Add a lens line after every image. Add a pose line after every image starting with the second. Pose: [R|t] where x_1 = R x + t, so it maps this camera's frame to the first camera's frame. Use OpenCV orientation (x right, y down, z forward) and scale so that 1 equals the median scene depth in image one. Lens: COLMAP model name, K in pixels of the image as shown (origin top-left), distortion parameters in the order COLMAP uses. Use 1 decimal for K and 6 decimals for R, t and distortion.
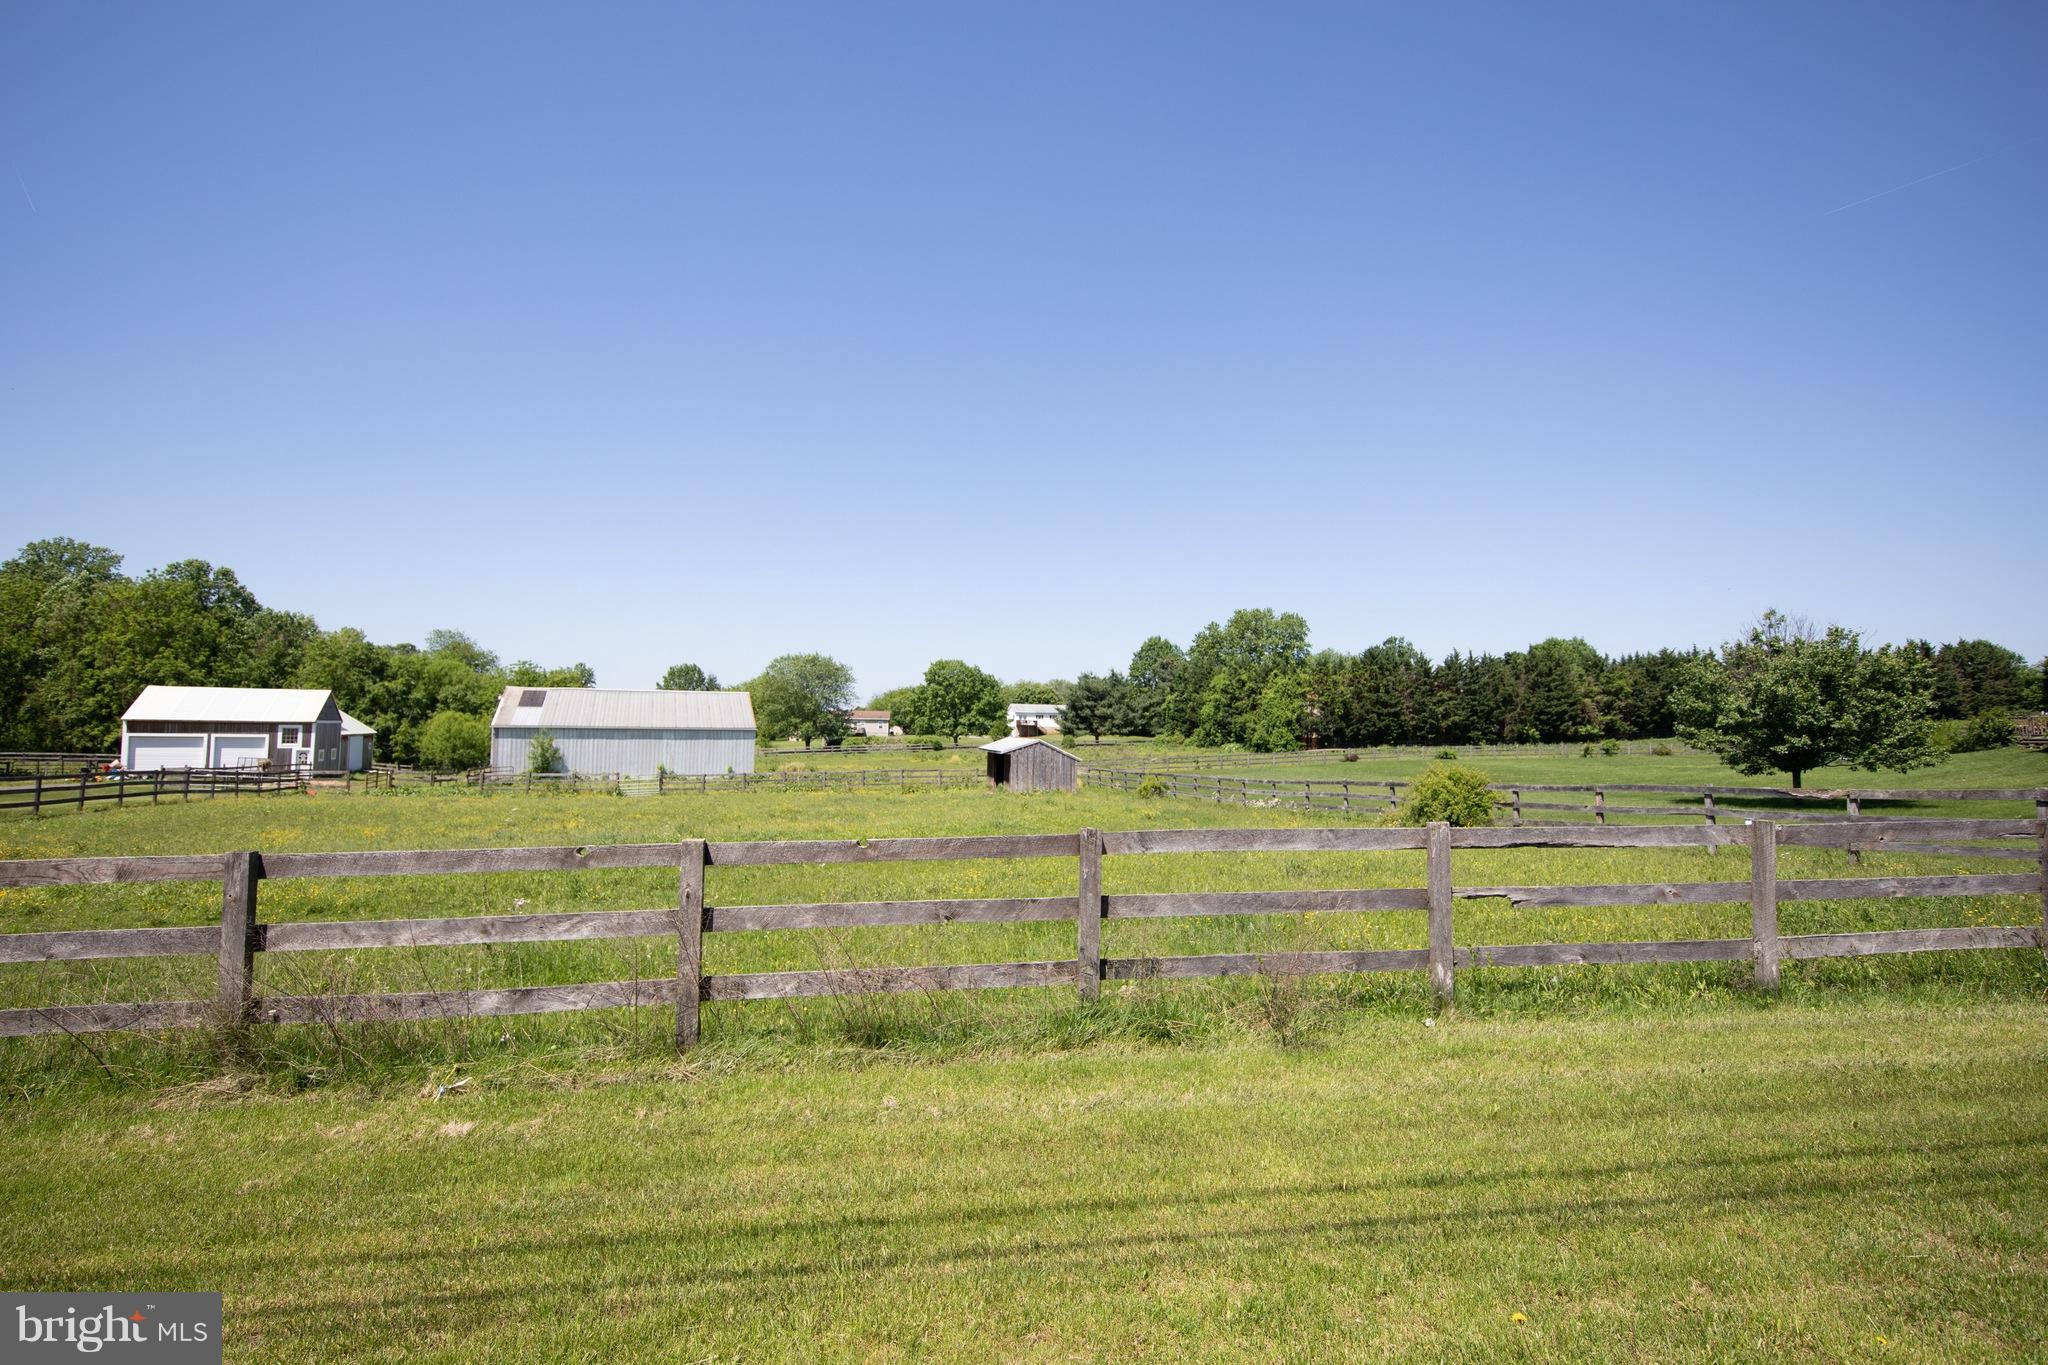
lens RADIAL K [[795.8, 0, 1013.1], [0, 795.8, 675.6], [0, 0, 1]] dist [-0.000985, -0.000406]
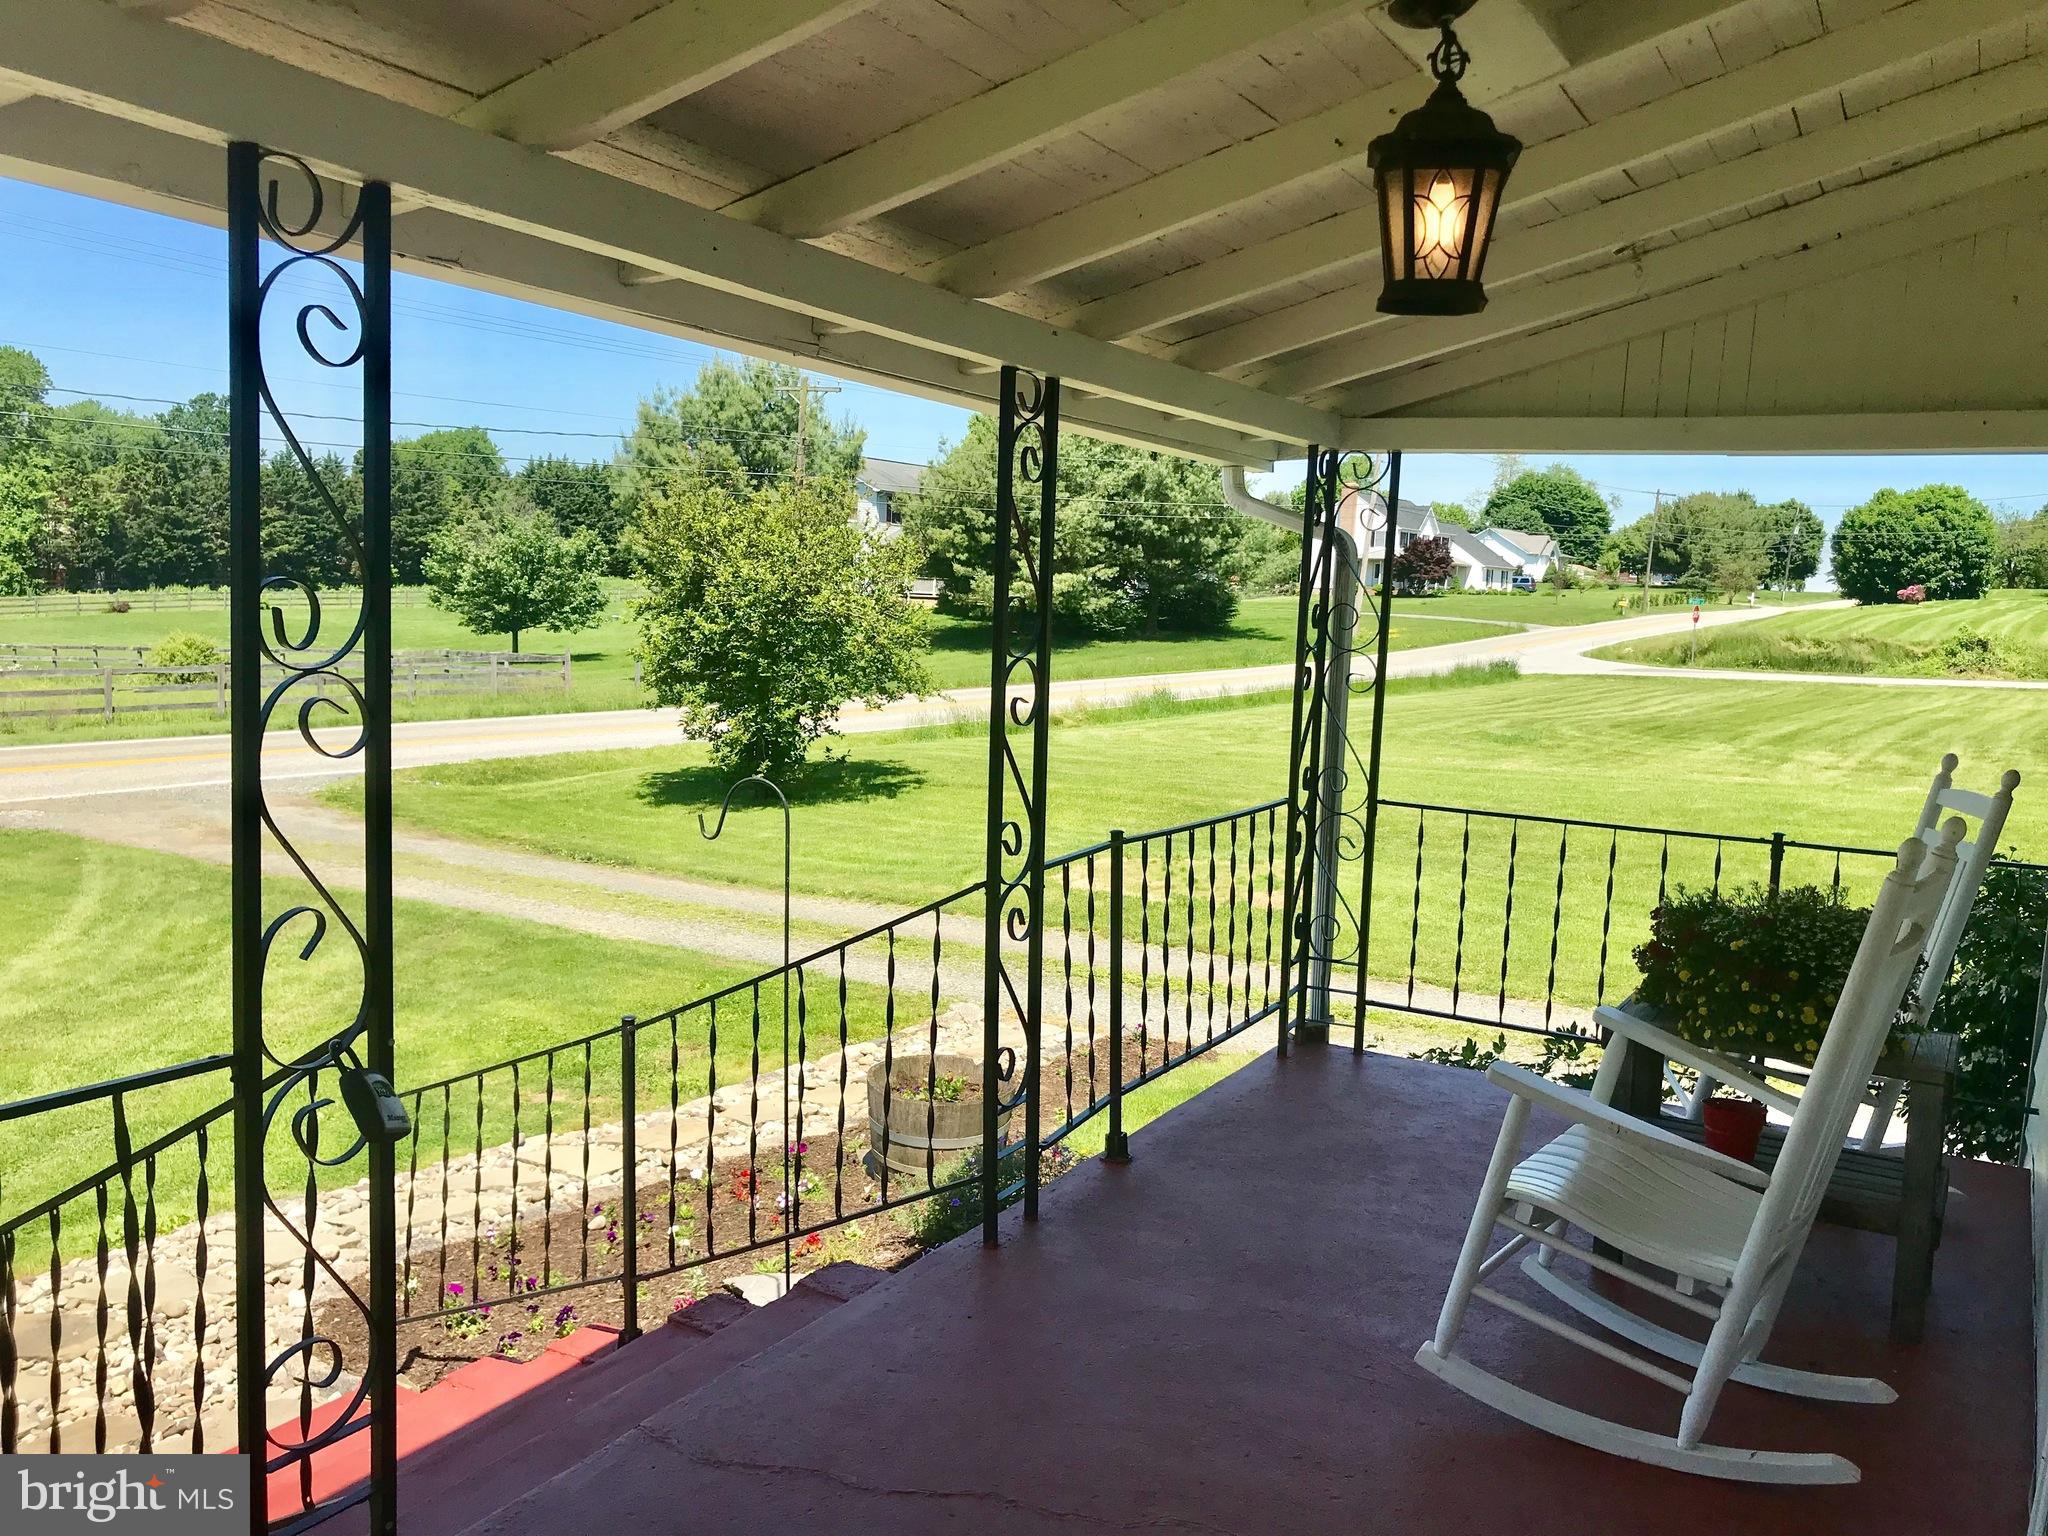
lens RADIAL K [[1609.1, 0, 1024.0], [0, 1609.1, 768.0], [0, 0, 1]] dist [0.006491, 0.013153]
pose [[0.625182, -0.071400, 0.777206, -0.154128], [-0.096884, 0.981005, 0.168056, -0.059418], [-0.774442, -0.180364, 0.606389, -0.405045]]
